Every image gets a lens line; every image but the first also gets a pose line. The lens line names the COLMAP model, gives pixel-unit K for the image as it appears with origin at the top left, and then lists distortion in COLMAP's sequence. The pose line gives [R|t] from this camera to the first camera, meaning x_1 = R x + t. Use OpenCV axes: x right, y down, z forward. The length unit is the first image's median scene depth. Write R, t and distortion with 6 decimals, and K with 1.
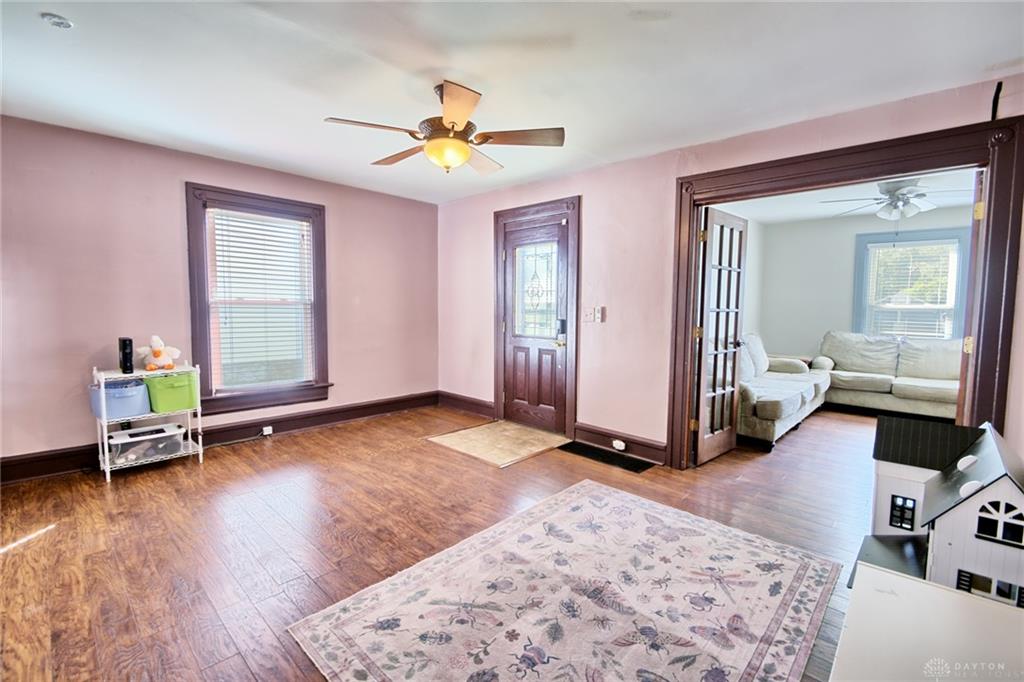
lens RADIAL K [[448.8, 0, 499.3], [0, 448.8, 337.6], [0, 0, 1]] dist [0.016802, -0.018605]
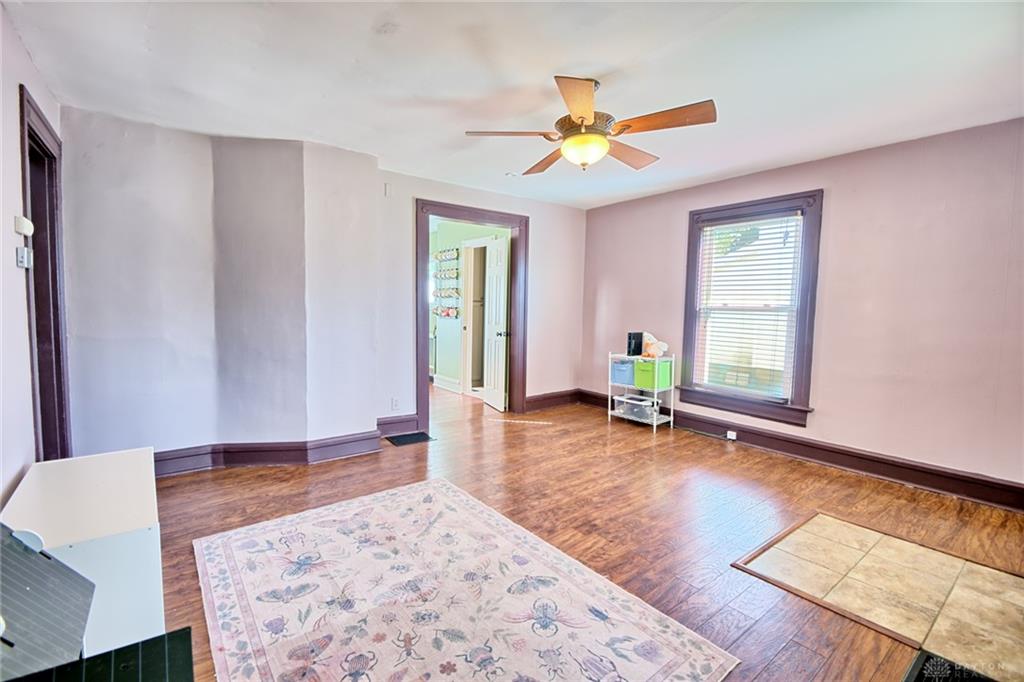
lens RADIAL K [[448.8, 0, 499.3], [0, 448.8, 337.6], [0, 0, 1]] dist [0.016802, -0.018605]
pose [[-0.154366, 0.055237, -0.986469, 0.885579], [-0.087269, 0.993771, 0.069302, -0.057423], [0.984152, 0.096786, -0.148584, 0.991296]]
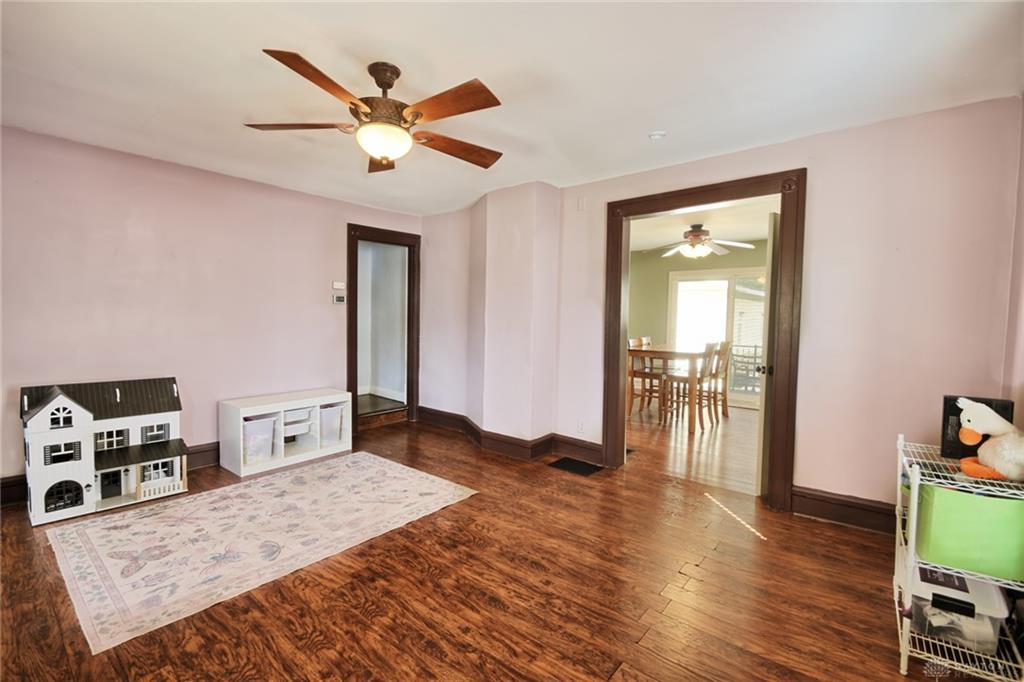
lens RADIAL K [[446.8, 0, 500.5], [0, 446.8, 339.7], [0, 0, 1]] dist [0.007634, -0.011414]
pose [[-0.997195, -0.024277, -0.070799, -0.279674], [-0.032810, 0.991991, 0.121970, -0.145855], [0.067271, 0.123951, -0.990005, 1.877869]]
